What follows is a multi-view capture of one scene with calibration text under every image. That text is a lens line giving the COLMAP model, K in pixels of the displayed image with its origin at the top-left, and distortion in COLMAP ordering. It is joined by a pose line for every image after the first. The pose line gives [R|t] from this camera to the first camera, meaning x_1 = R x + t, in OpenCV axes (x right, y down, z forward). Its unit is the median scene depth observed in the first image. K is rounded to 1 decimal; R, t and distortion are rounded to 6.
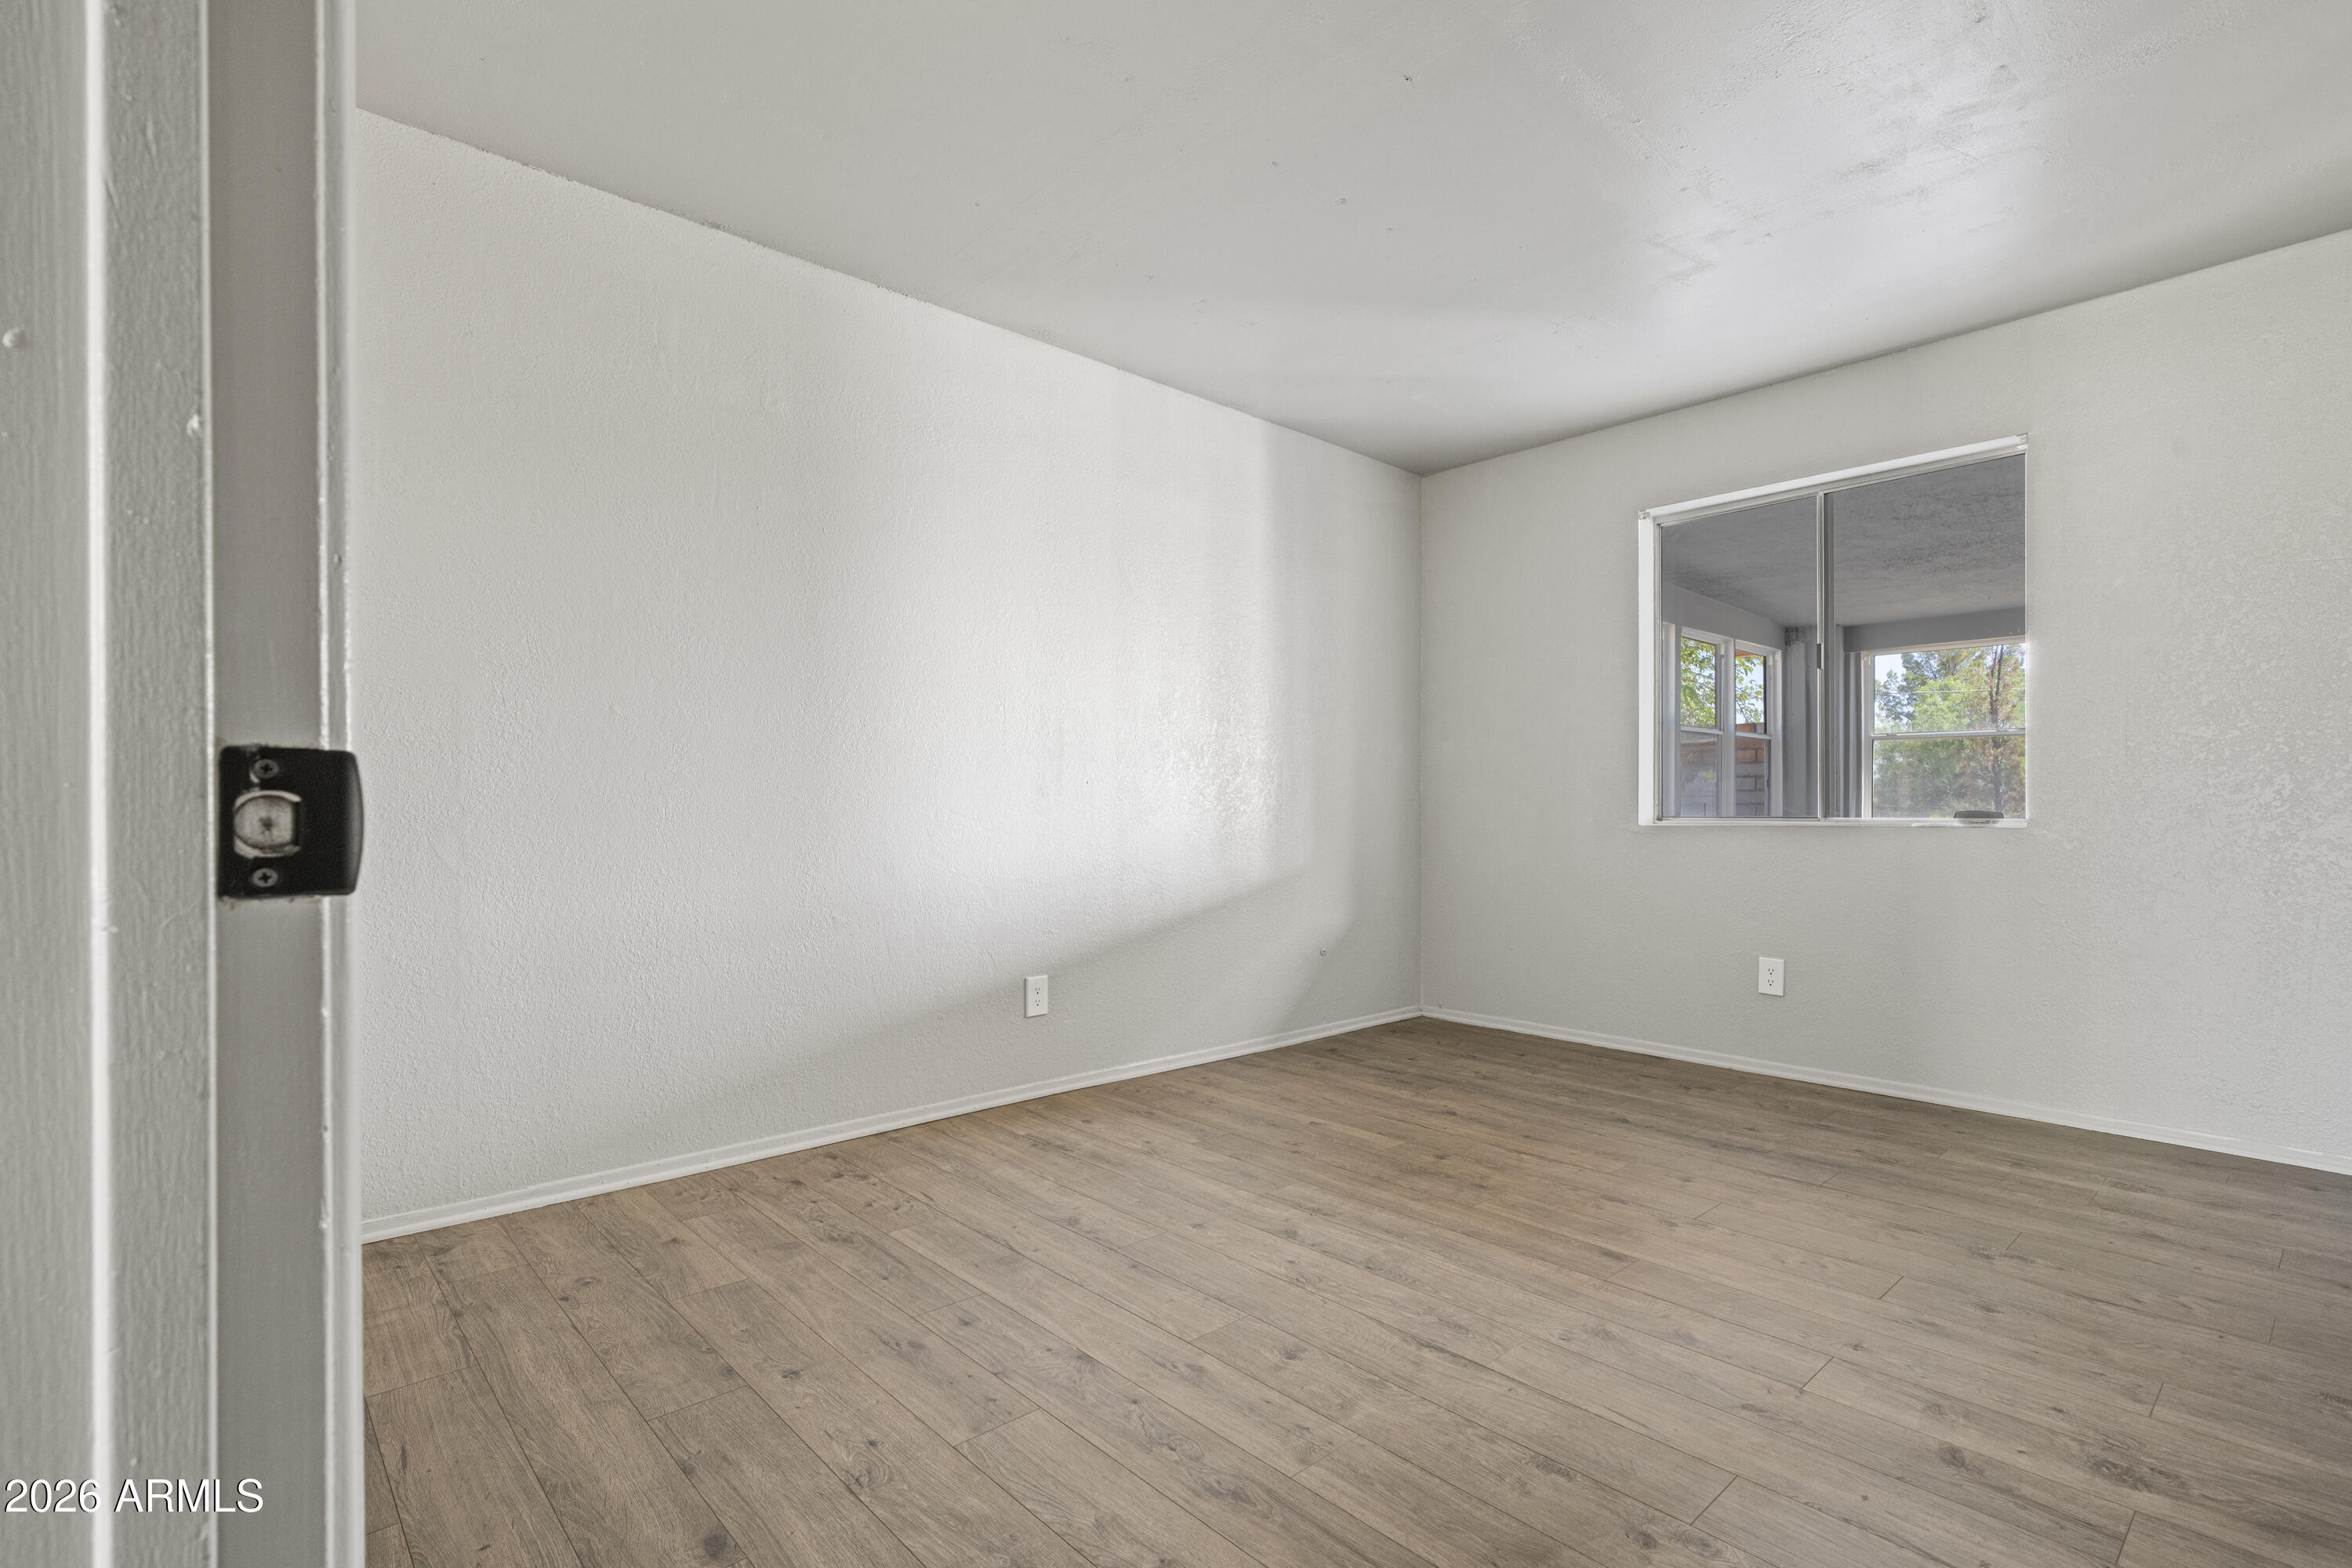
lens RADIAL K [[1093.8, 0, 1173.3], [0, 1093.8, 801.3], [0, 0, 1]] dist [0.004615, -0.001793]
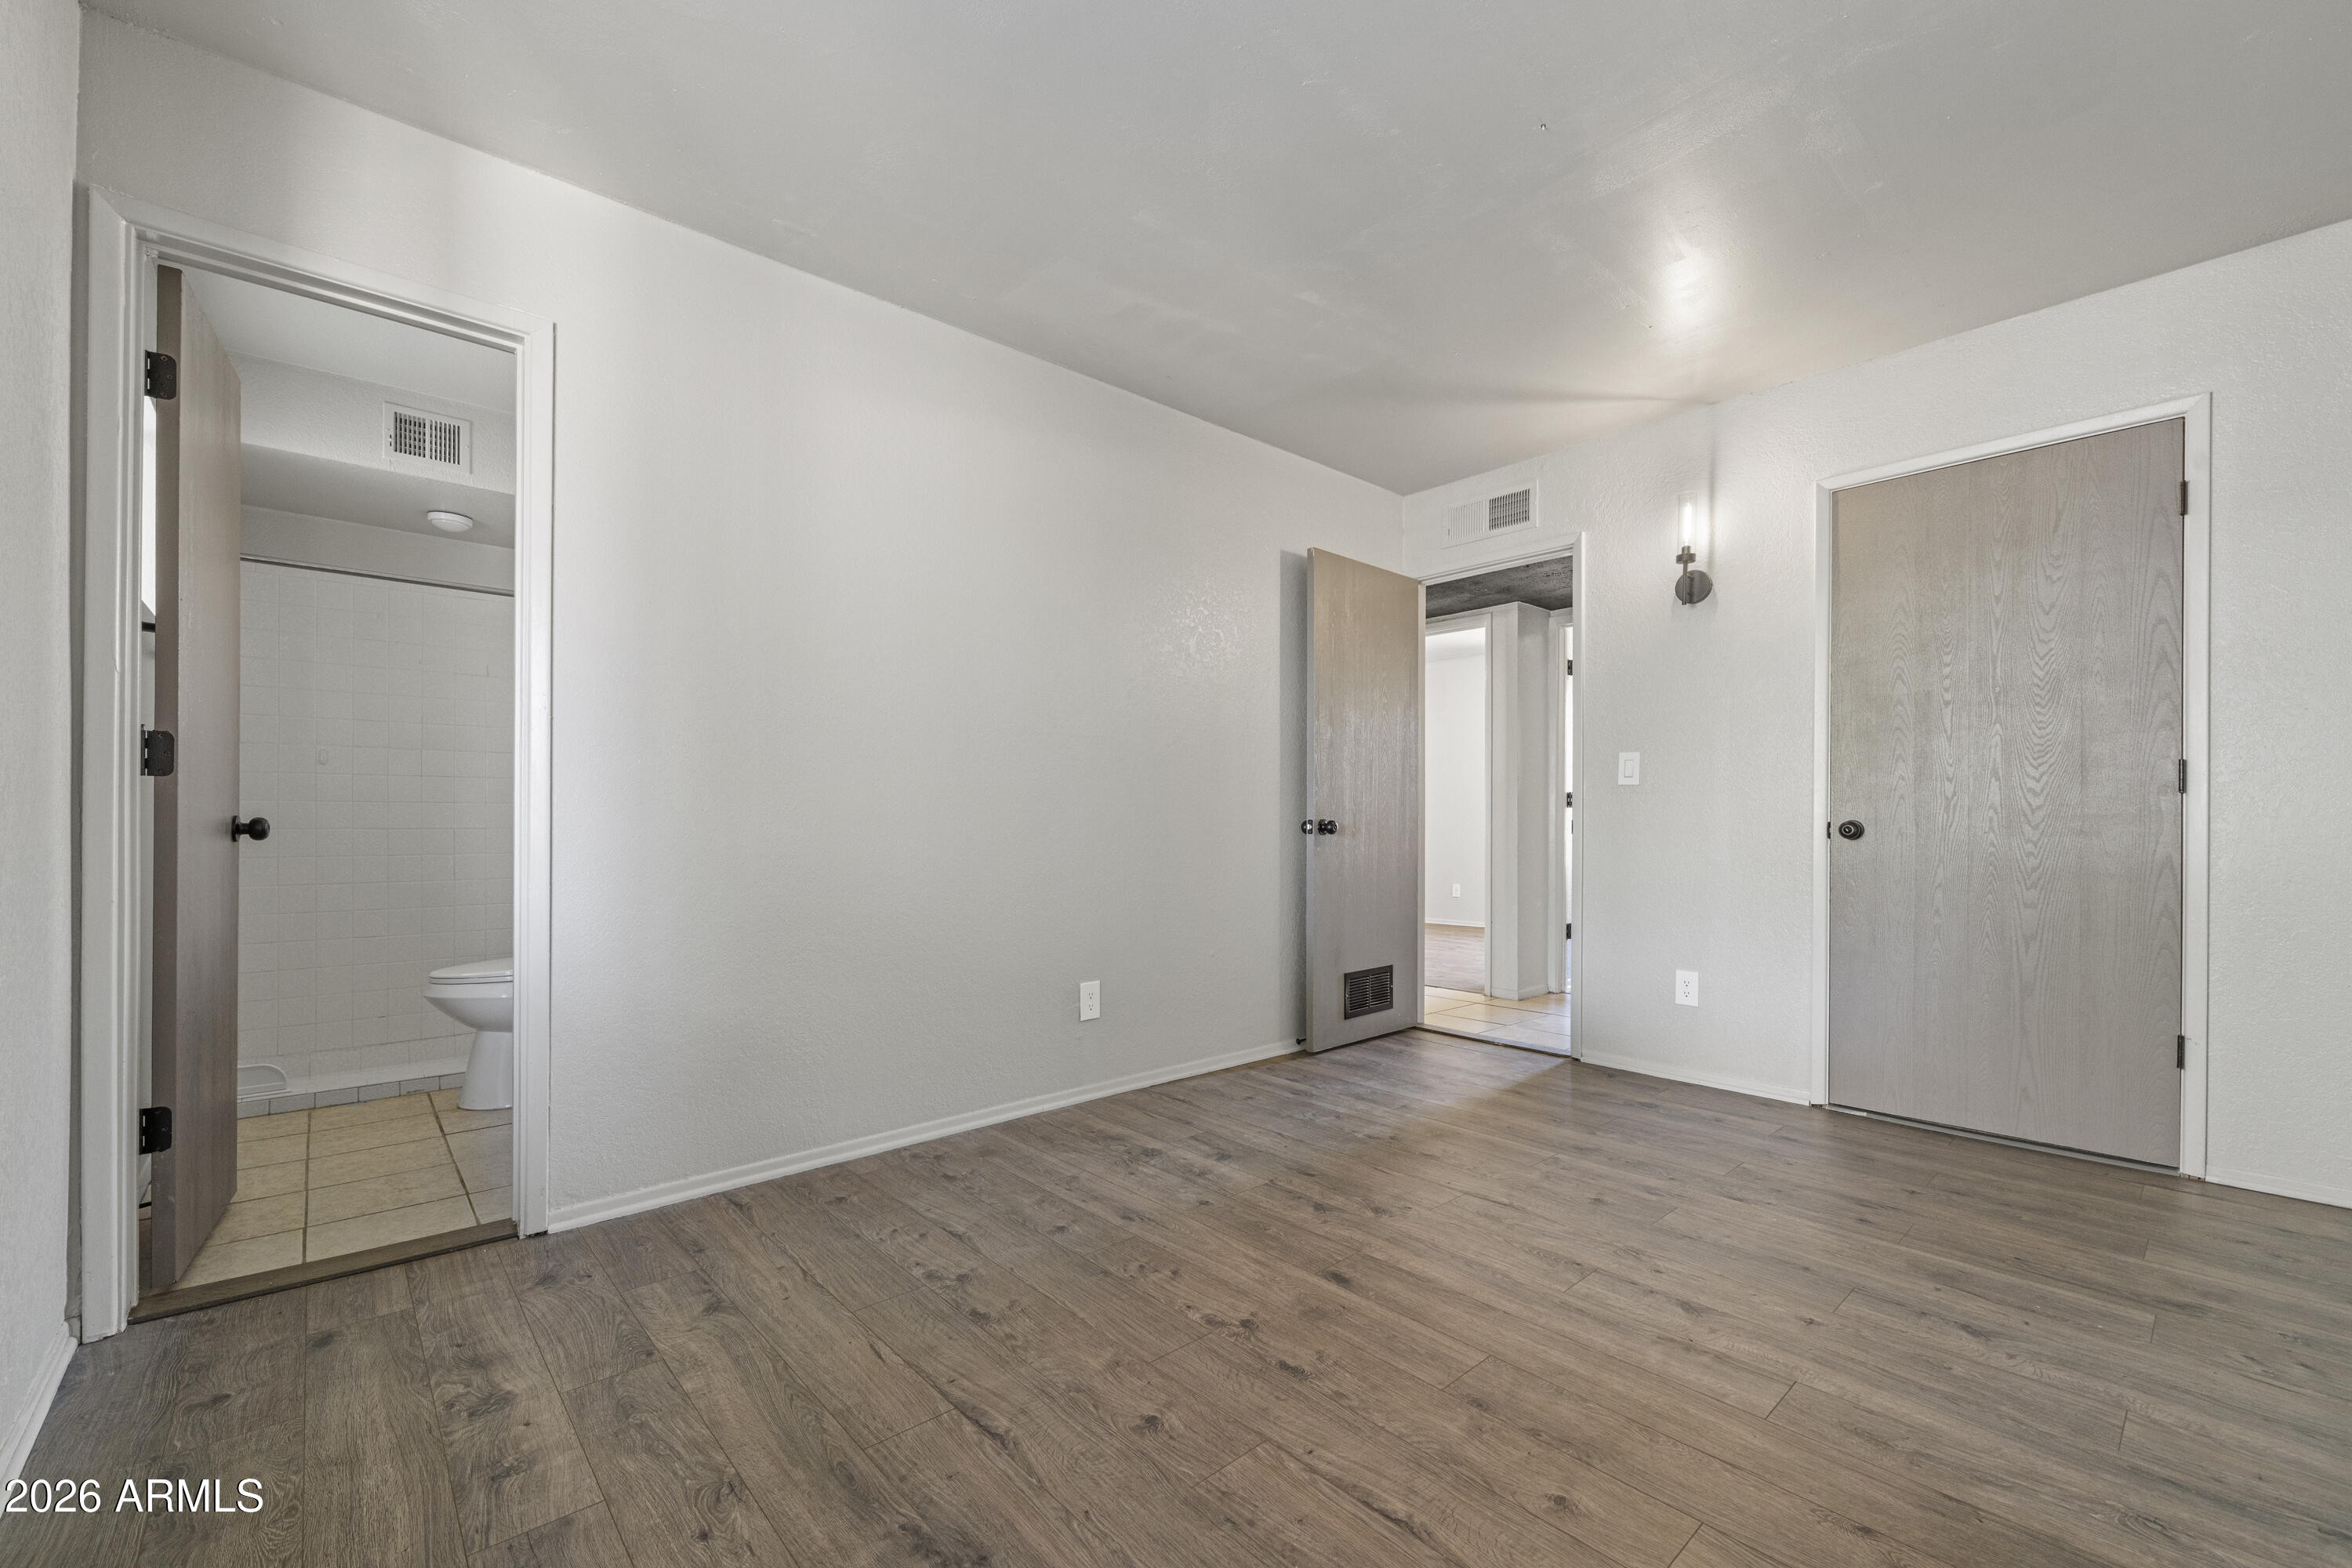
lens RADIAL K [[935.8, 0, 1178.7], [0, 935.8, 808.9], [0, 0, 1]] dist [0.001110, 0.000697]
pose [[-0.999980, -0.003319, 0.005342, 0.534363], [-0.003422, 0.999806, -0.019405, 0.007702], [-0.005277, -0.019423, -0.999797, 1.825260]]
